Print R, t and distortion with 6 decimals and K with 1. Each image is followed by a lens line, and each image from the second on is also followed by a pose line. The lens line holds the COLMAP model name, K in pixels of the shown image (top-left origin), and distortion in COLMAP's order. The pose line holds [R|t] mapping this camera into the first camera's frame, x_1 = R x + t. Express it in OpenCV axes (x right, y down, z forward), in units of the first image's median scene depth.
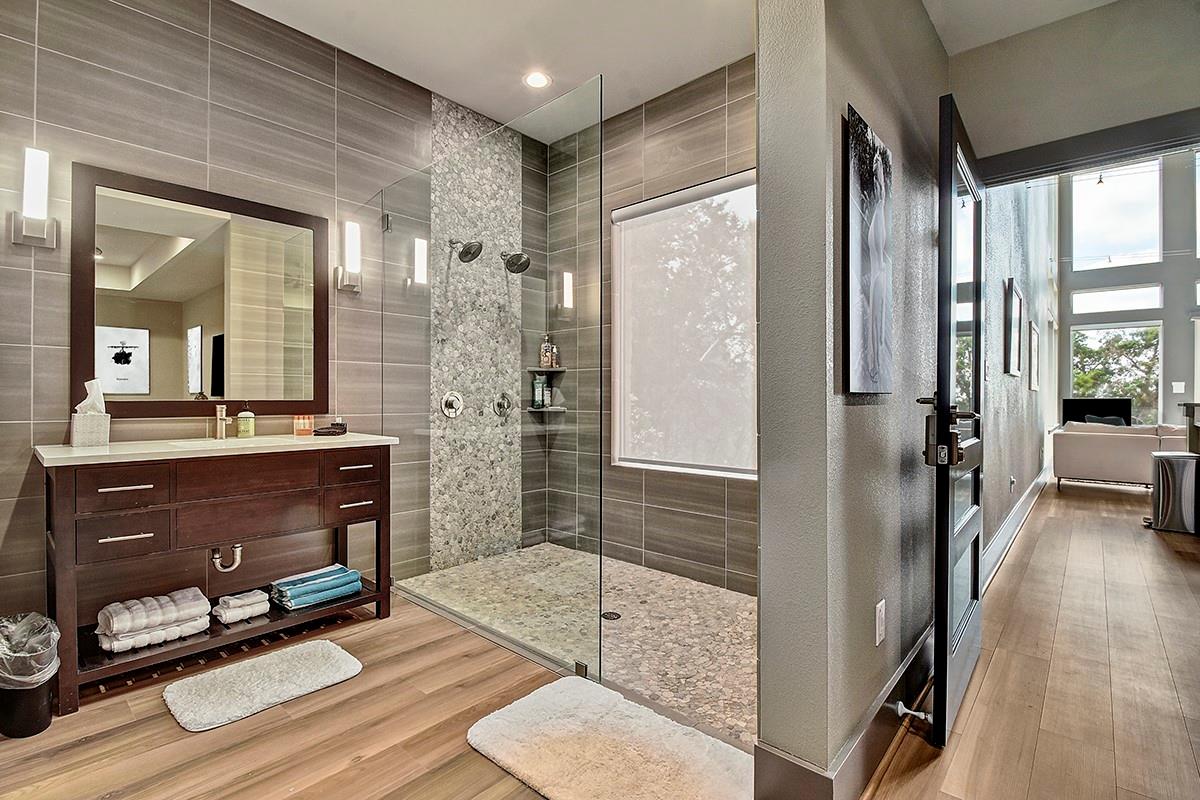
lens RADIAL K [[542.6, 0, 600.0], [0, 542.6, 400.0], [0, 0, 1]] dist [0.019300, -0.016296]
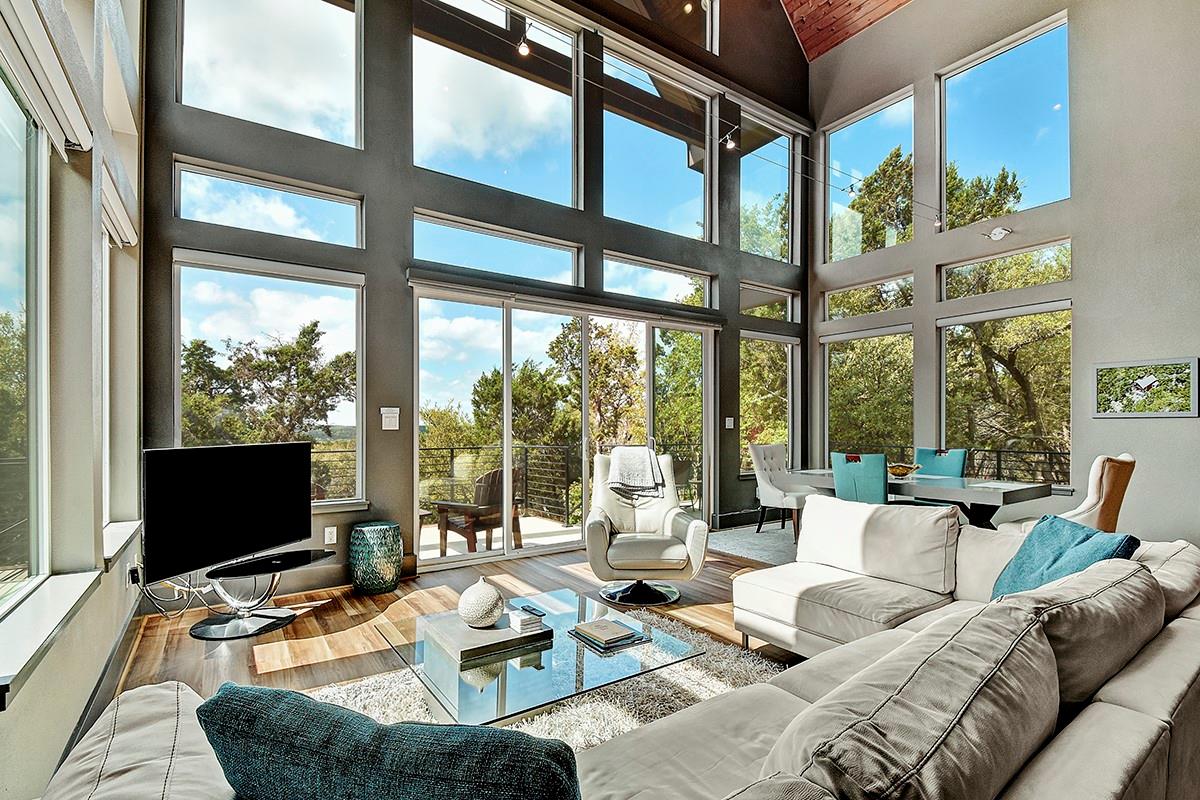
lens RADIAL K [[548.2, 0, 594.2], [0, 548.2, 421.7], [0, 0, 1]] dist [0.018848, -0.000076]
pose [[0.236705, 0.004628, 0.971570, 0.278476], [0.008945, 0.999936, -0.006942, -0.006462], [-0.971540, 0.010334, 0.236649, 0.314703]]
